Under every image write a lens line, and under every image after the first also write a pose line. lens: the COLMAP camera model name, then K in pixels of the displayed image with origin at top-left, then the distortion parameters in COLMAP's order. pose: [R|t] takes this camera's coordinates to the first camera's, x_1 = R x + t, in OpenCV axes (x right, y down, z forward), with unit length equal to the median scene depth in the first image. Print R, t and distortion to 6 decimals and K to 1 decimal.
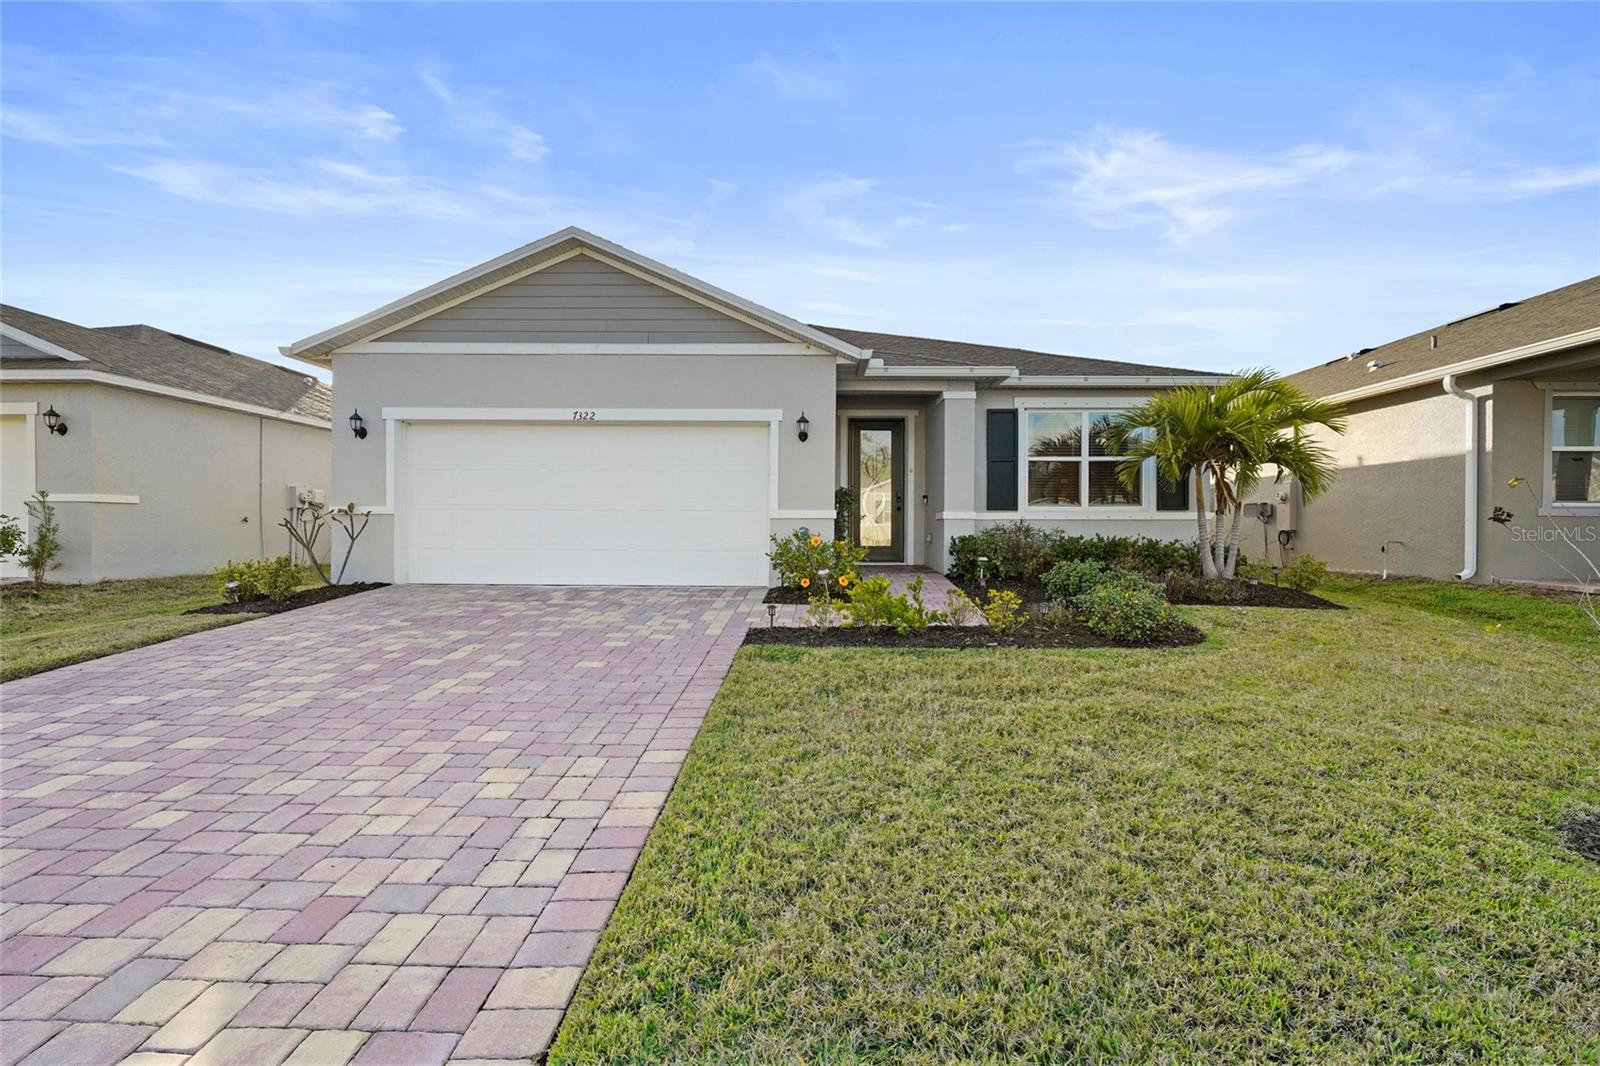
lens RADIAL K [[712.9, 0, 798.4], [0, 712.9, 529.4], [0, 0, 1]] dist [-0.002170, 0.001037]
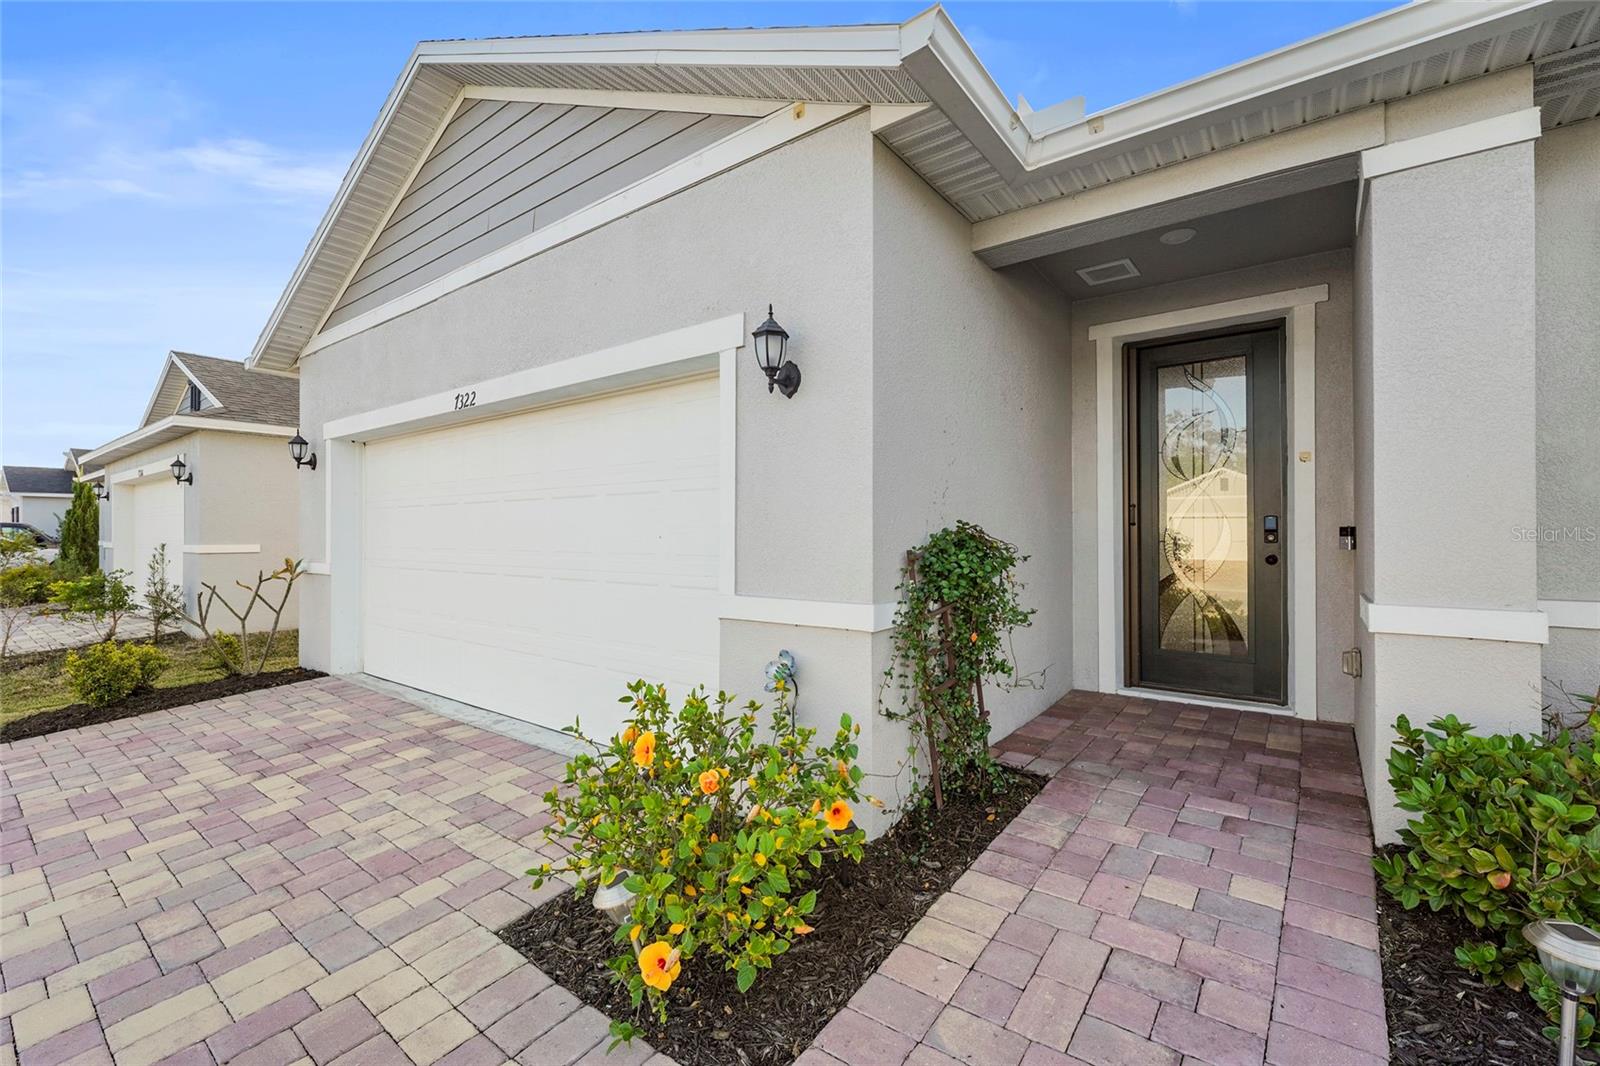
lens RADIAL K [[680.9, 0, 802.8], [0, 680.9, 526.6], [0, 0, 1]] dist [-0.001523, 0.000042]
pose [[0.808067, -0.014251, -0.588919, 0.188566], [0.006206, 0.999858, -0.015680, -0.052284], [0.589058, 0.009016, 0.808040, 0.694442]]
